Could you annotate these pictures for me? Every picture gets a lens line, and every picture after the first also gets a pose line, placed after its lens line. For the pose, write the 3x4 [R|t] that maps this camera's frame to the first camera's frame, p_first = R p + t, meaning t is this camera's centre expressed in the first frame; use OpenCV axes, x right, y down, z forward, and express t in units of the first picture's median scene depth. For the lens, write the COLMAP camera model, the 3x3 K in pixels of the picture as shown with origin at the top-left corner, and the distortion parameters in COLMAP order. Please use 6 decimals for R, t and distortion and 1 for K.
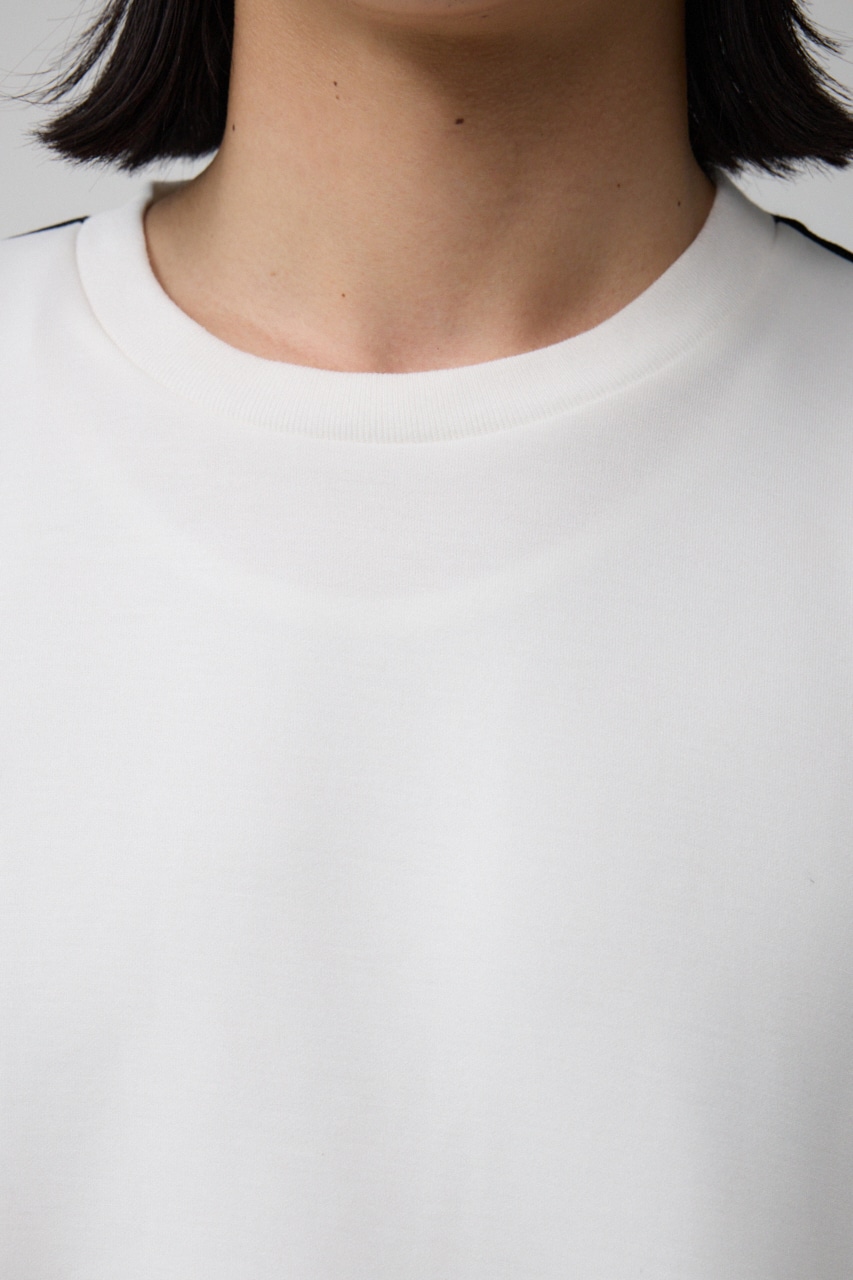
lens RADIAL K [[5113.3, 0, 426.5], [0, 5113.3, 640.0], [0, 0, 1]] dist [1.133420, 0.820406]
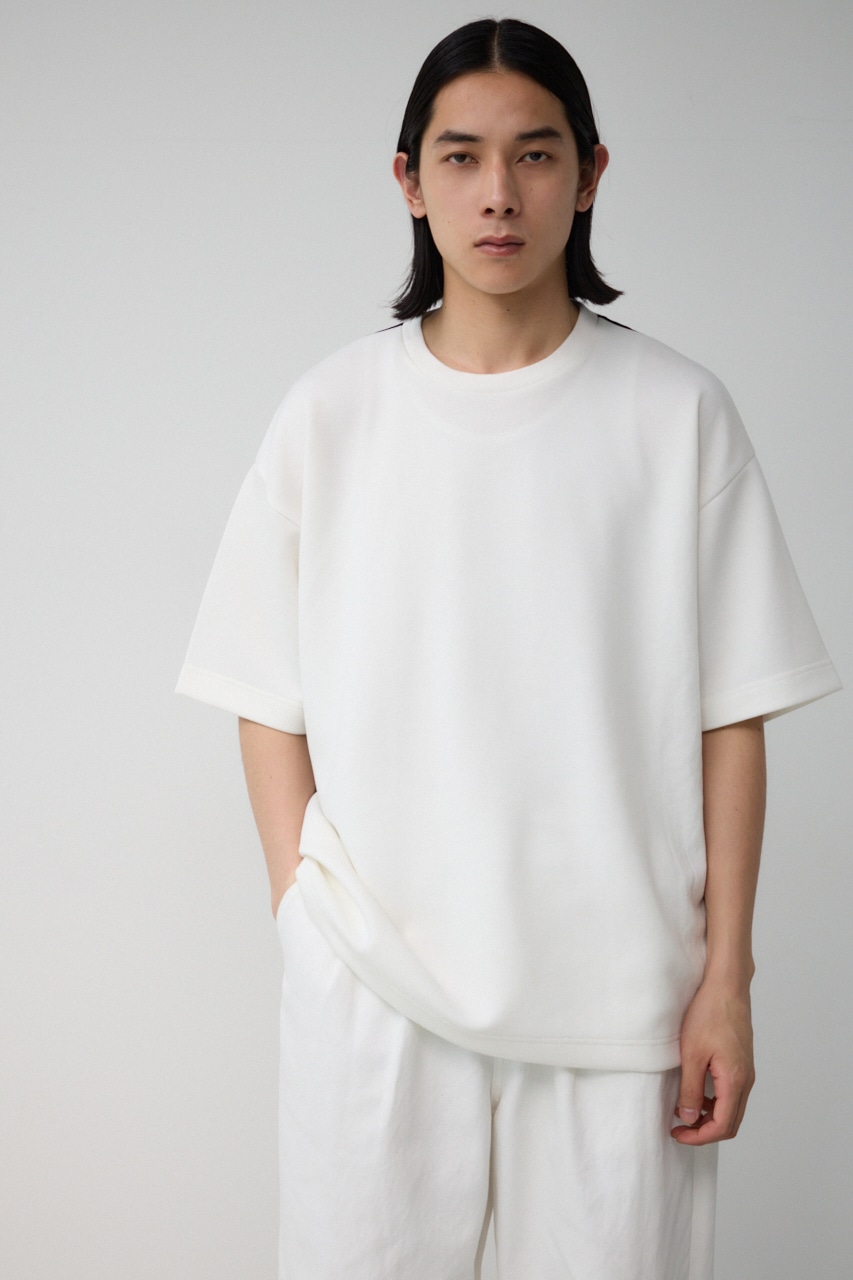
lens RADIAL K [[2579.5, 0, 426.5], [0, 2579.5, 640.0], [0, 0, 1]] dist [0.011436, 1.609149]
pose [[0.997986, -0.057328, -0.027174, -0.014317], [0.059168, 0.995602, 0.072636, 0.001613], [0.022890, -0.074098, 0.996988, -0.876043]]
